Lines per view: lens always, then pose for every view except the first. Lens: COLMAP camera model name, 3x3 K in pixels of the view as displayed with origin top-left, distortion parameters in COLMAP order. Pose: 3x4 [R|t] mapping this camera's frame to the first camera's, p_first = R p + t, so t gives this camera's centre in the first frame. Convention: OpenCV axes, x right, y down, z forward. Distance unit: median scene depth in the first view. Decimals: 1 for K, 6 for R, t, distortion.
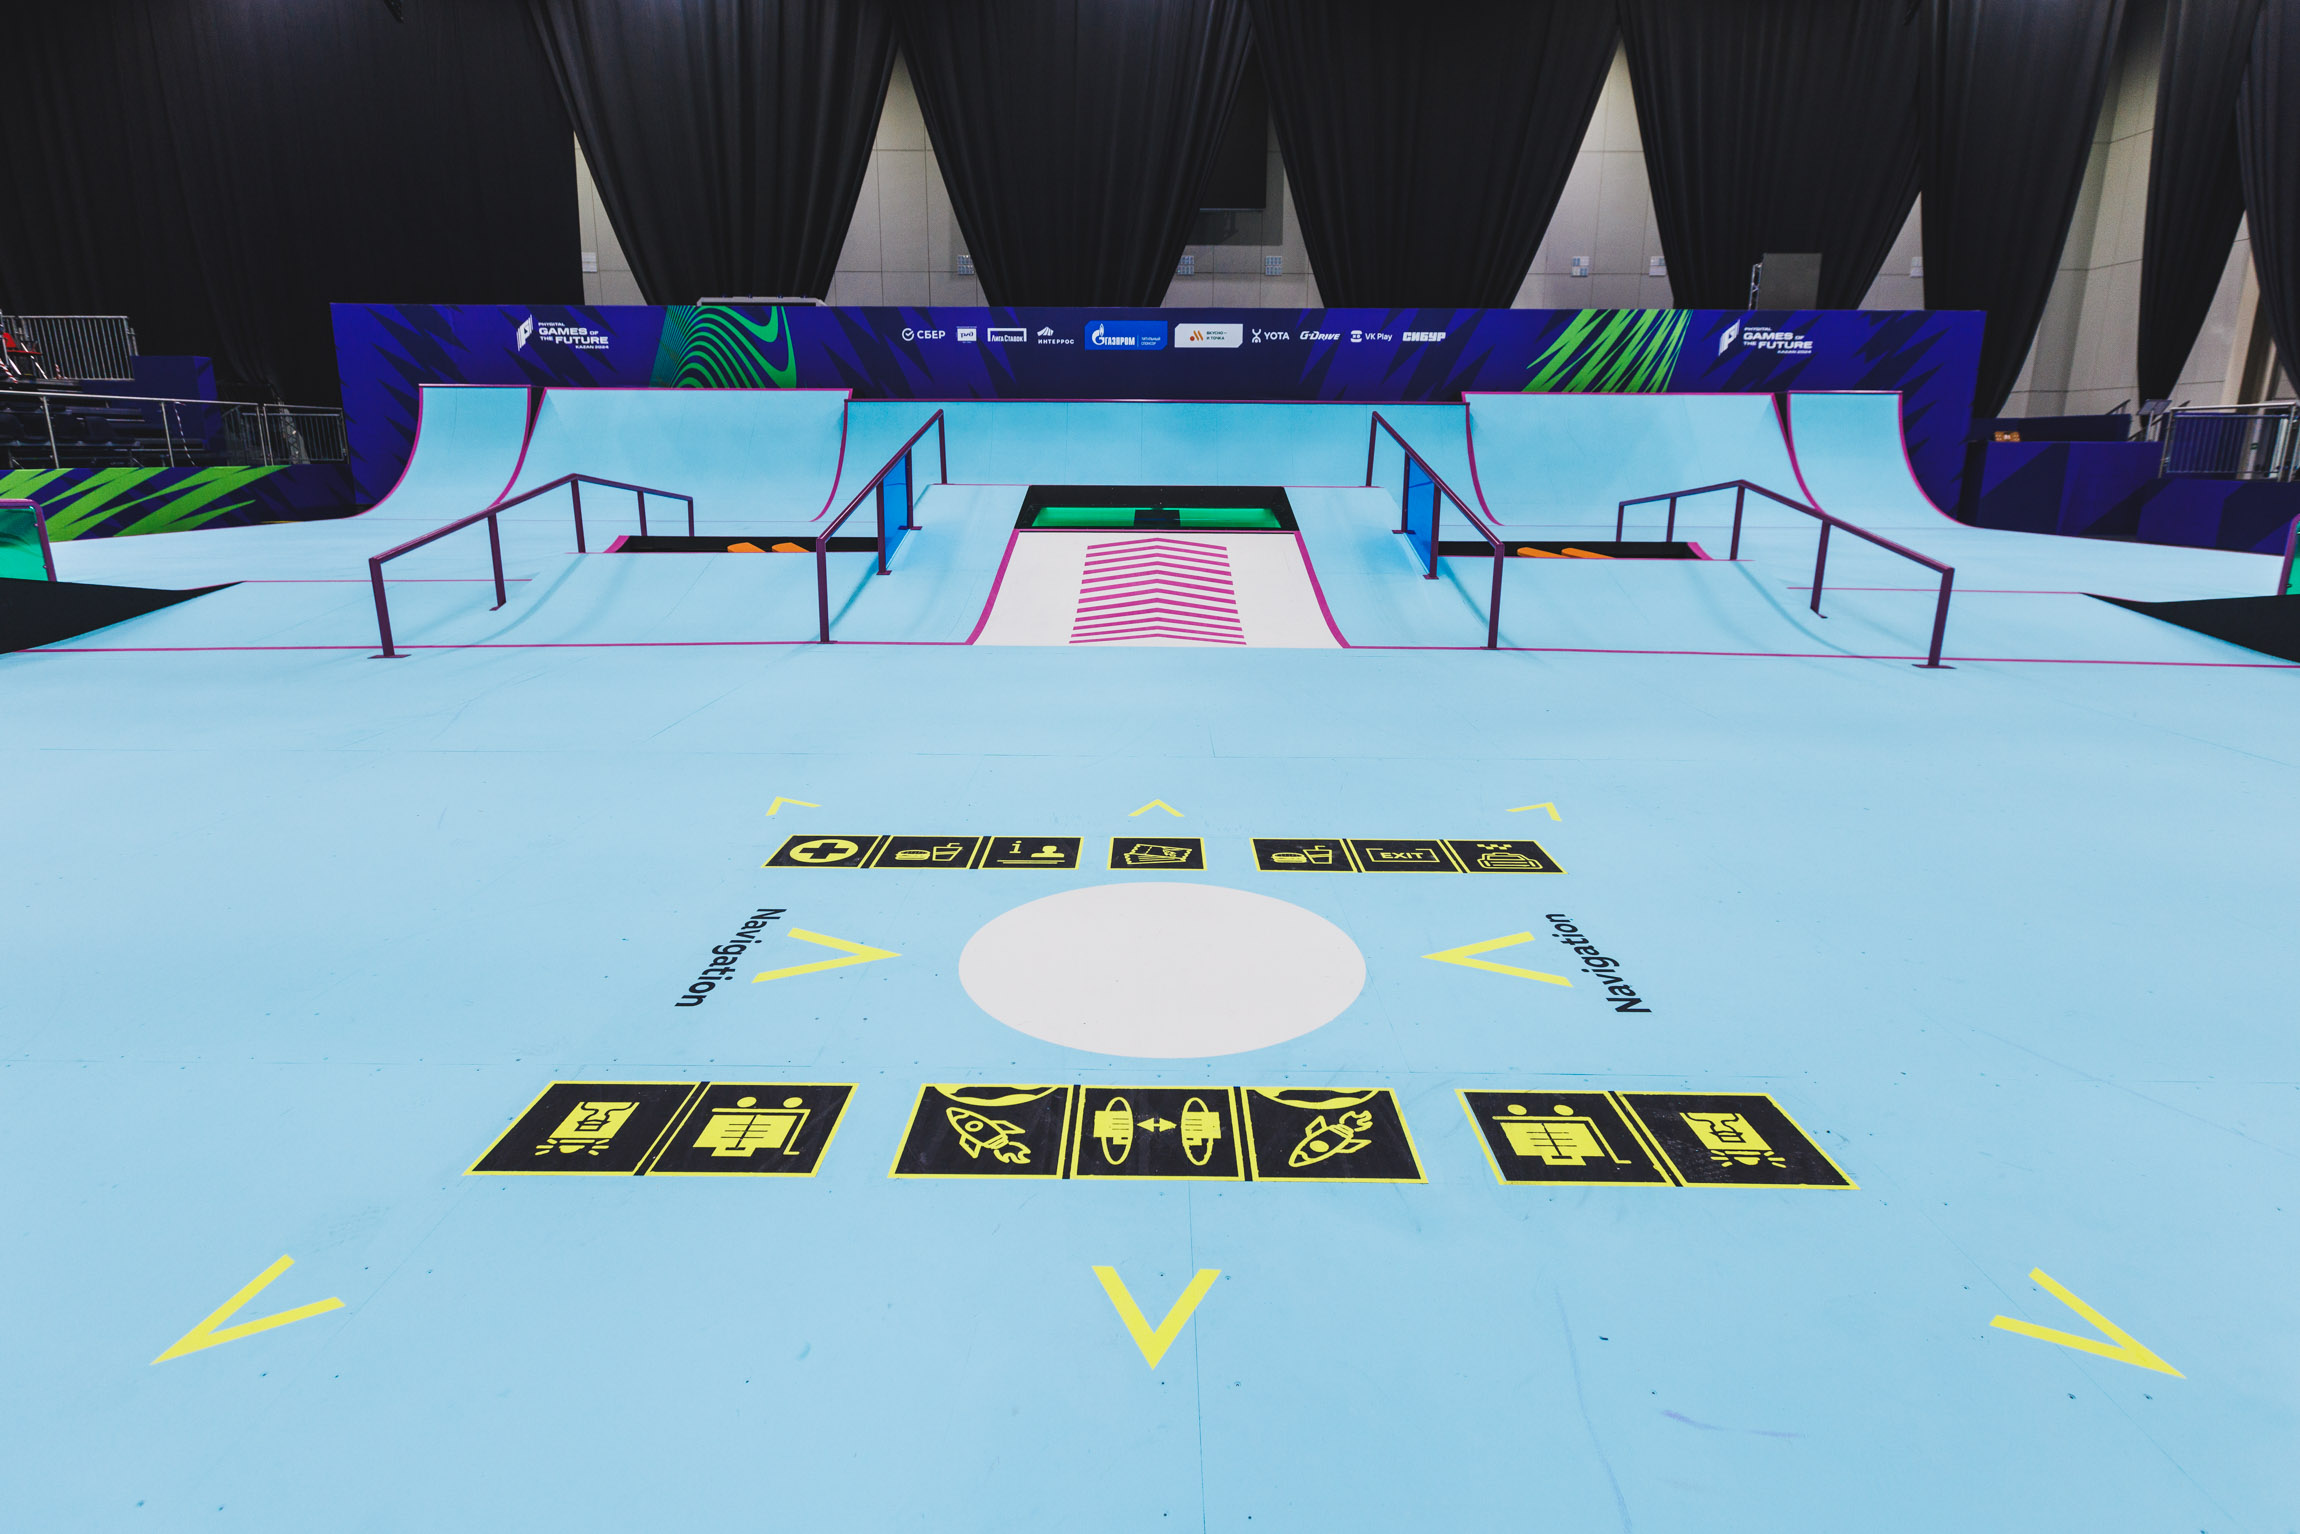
lens RADIAL K [[1143.3, 0, 1143.1], [0, 1143.3, 689.0], [0, 0, 1]] dist [0.000409, 0.000553]
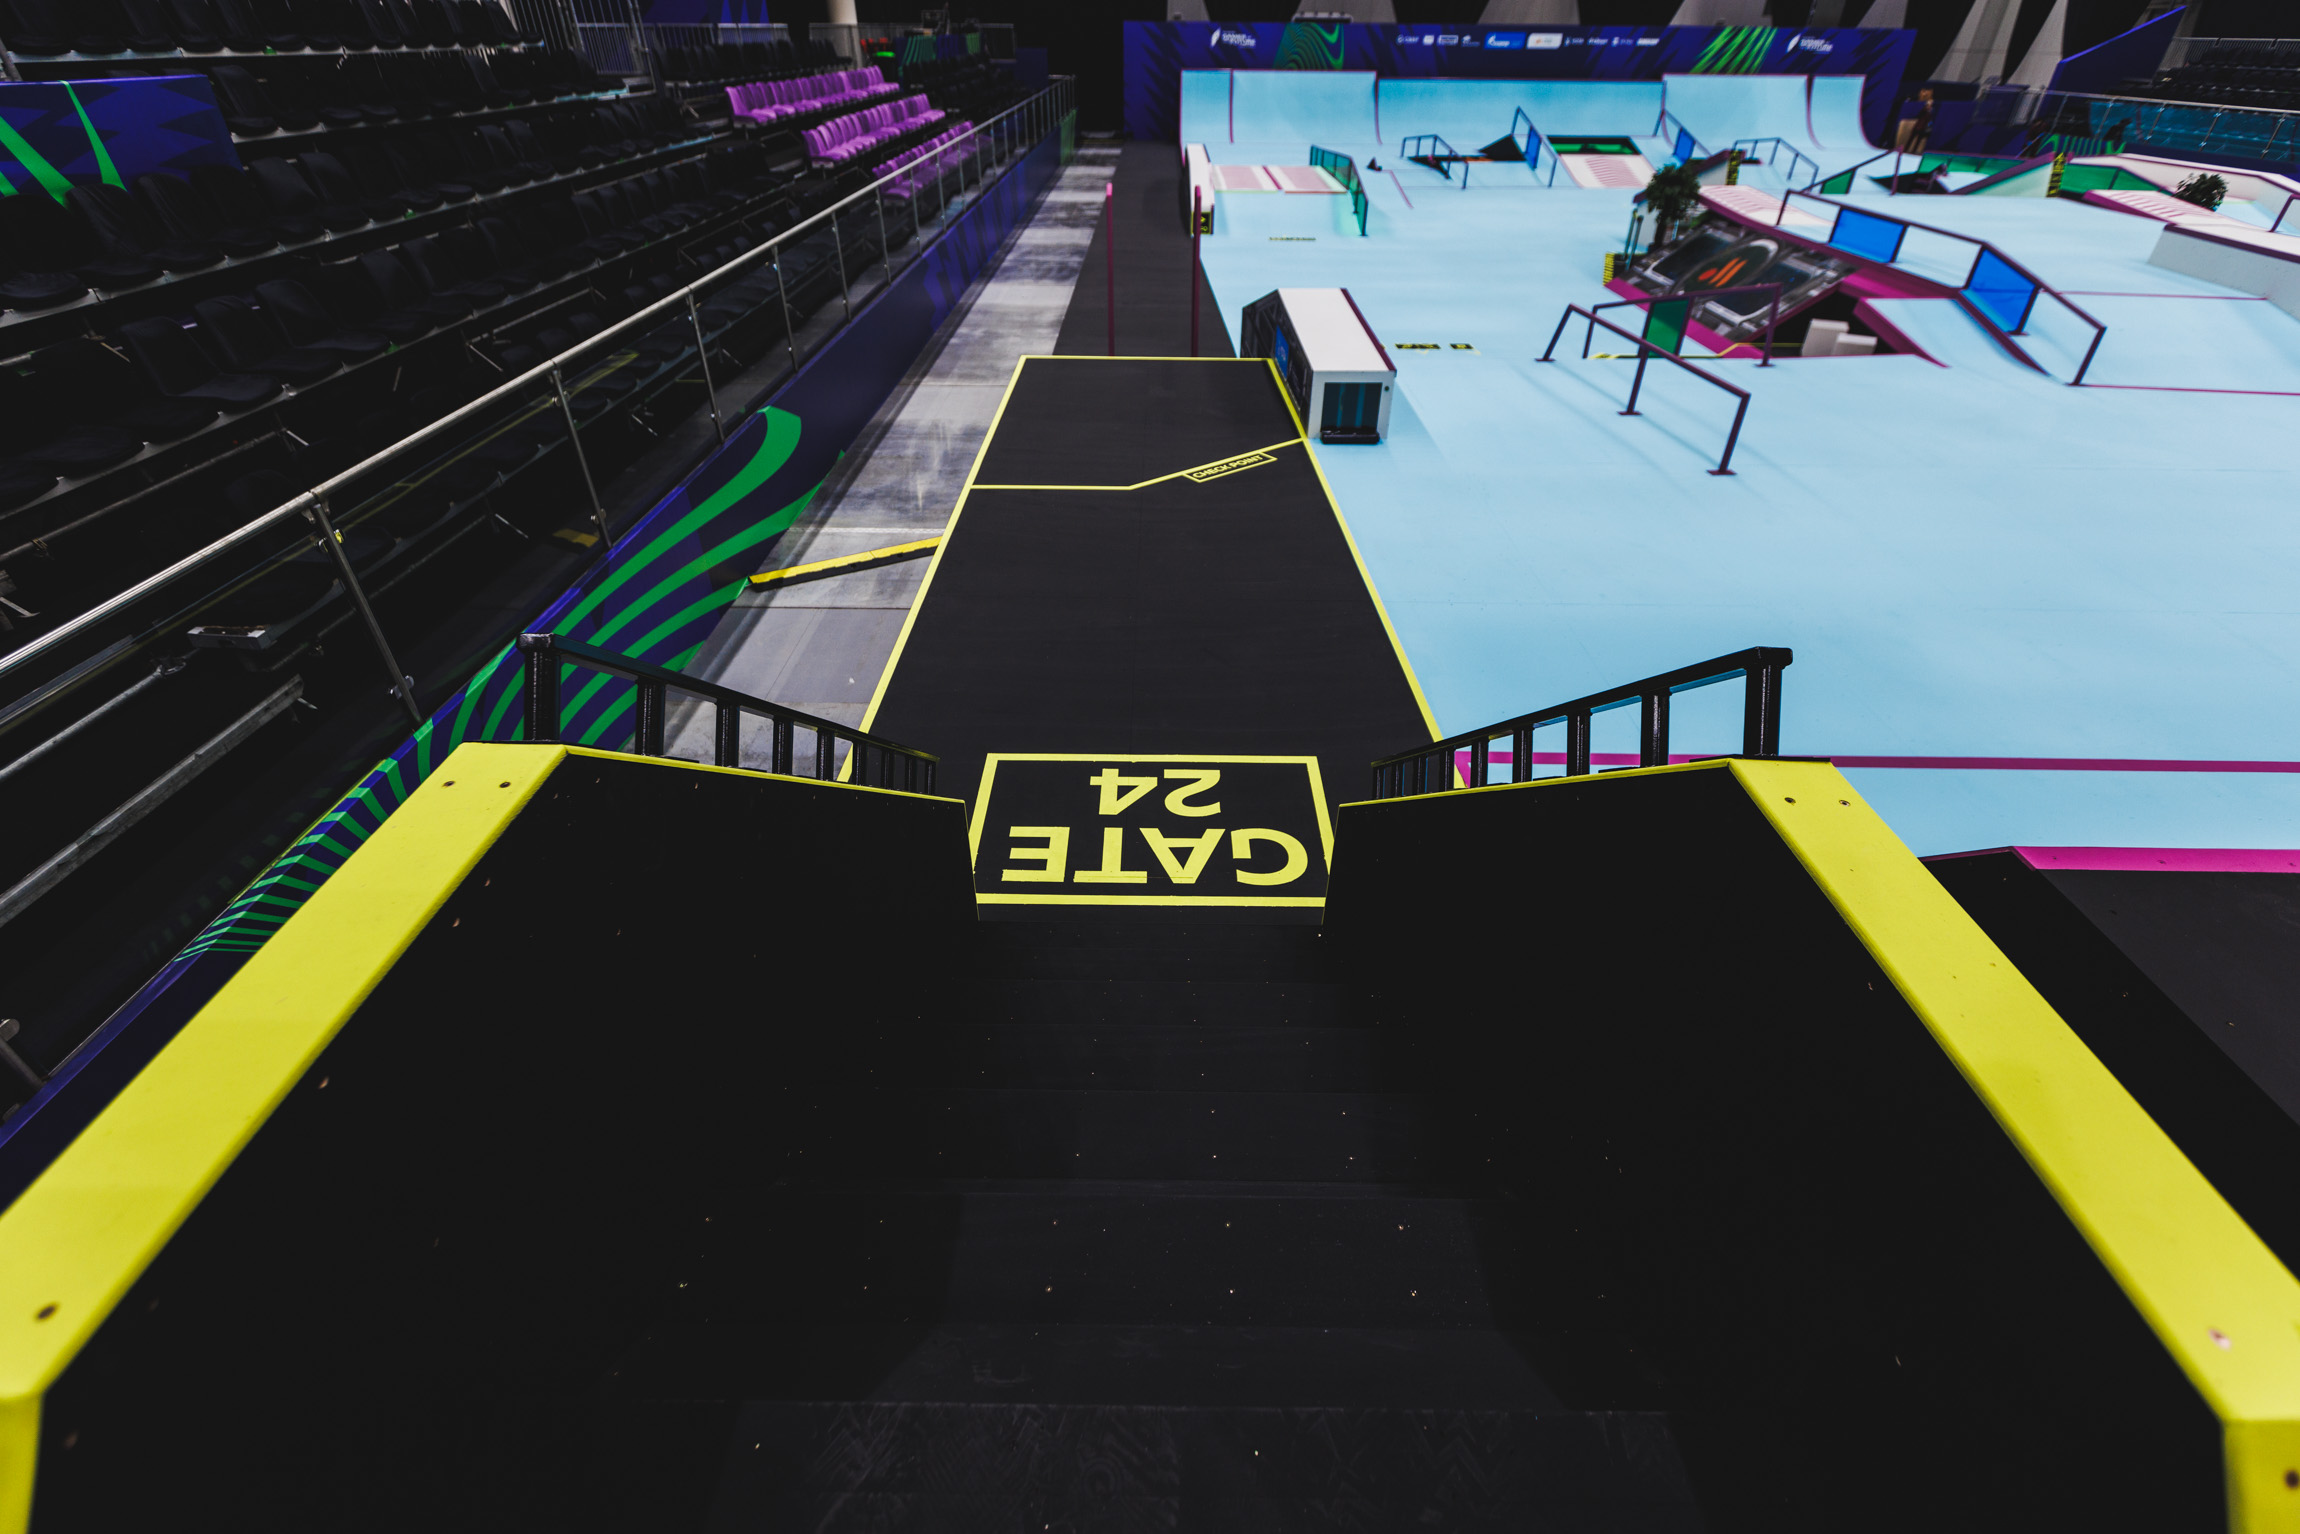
lens RADIAL K [[1011.9, 0, 1159.7], [0, 1011.9, 755.0], [0, 0, 1]] dist [0.001624, -0.001684]
pose [[0.999985, 0.004822, -0.002495, -0.635508], [-0.003402, 0.914671, 0.404185, 0.139496], [0.004231, -0.404170, 0.914674, -1.223165]]
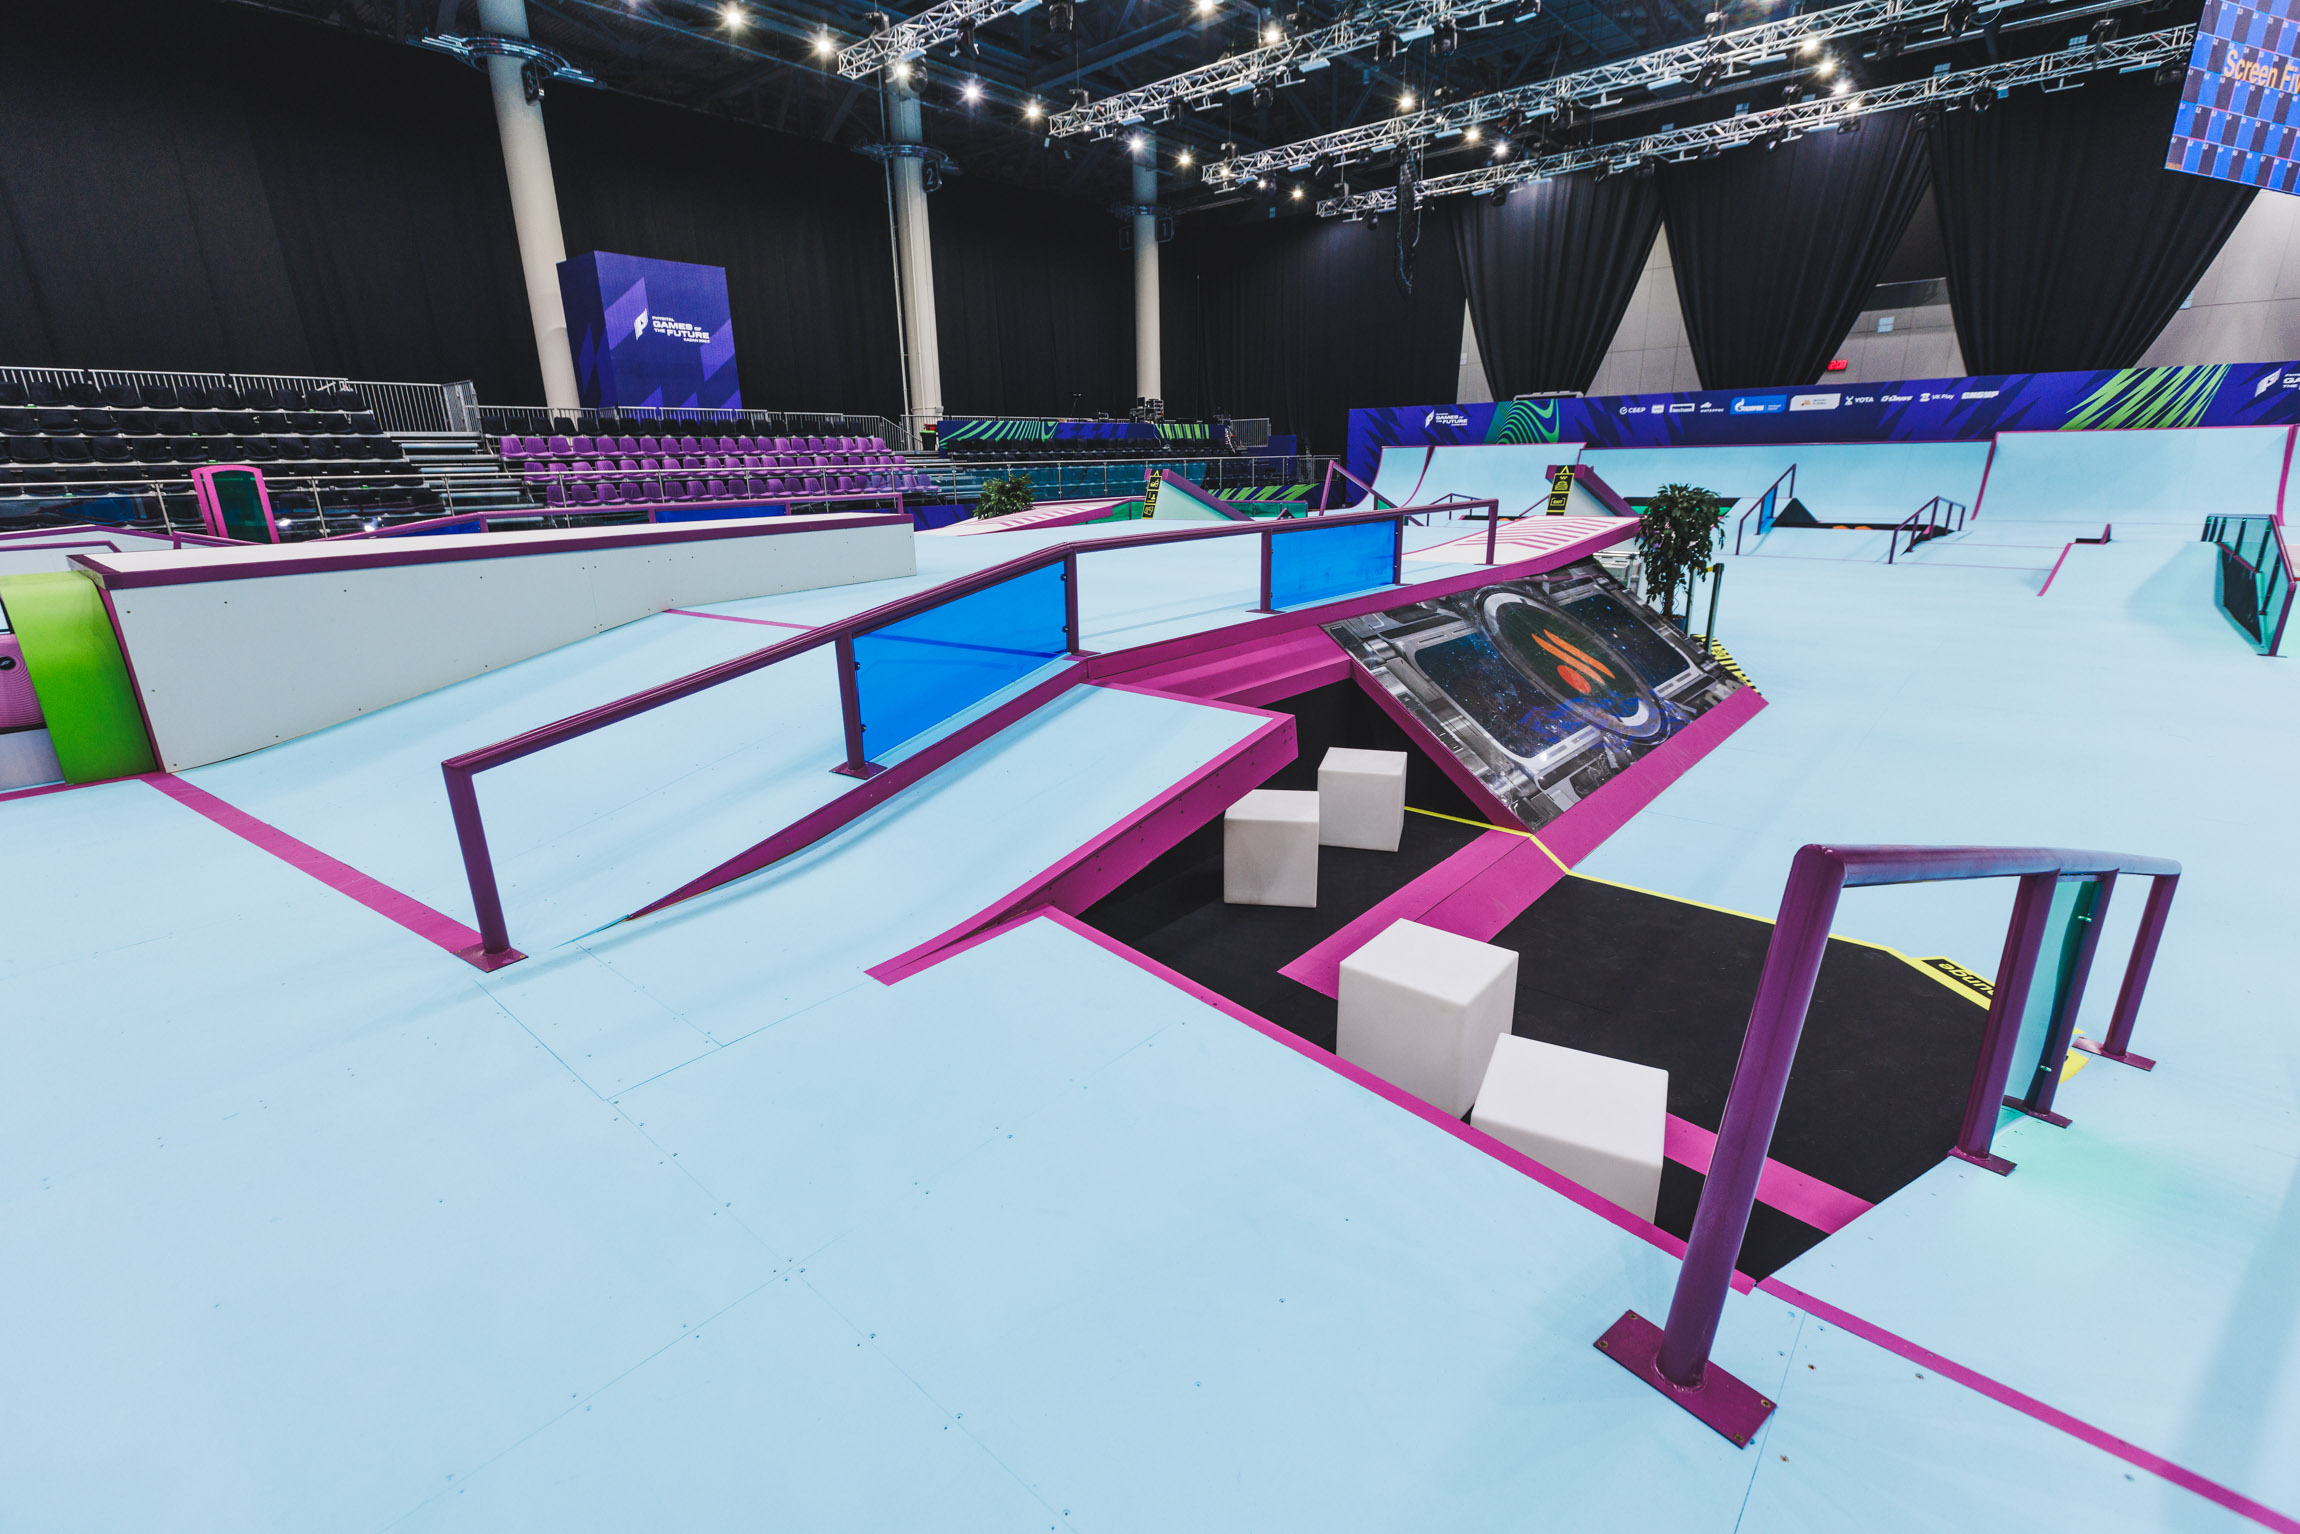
lens RADIAL K [[1011.9, 0, 1145.4], [0, 1011.9, 757.1], [0, 0, 1]] dist [0.001624, -0.001684]
pose [[0.758556, 0.165489, -0.630243, 0.332127], [-0.110560, 0.985876, 0.125801, 0.121413], [0.642159, -0.025747, 0.766139, -0.763583]]
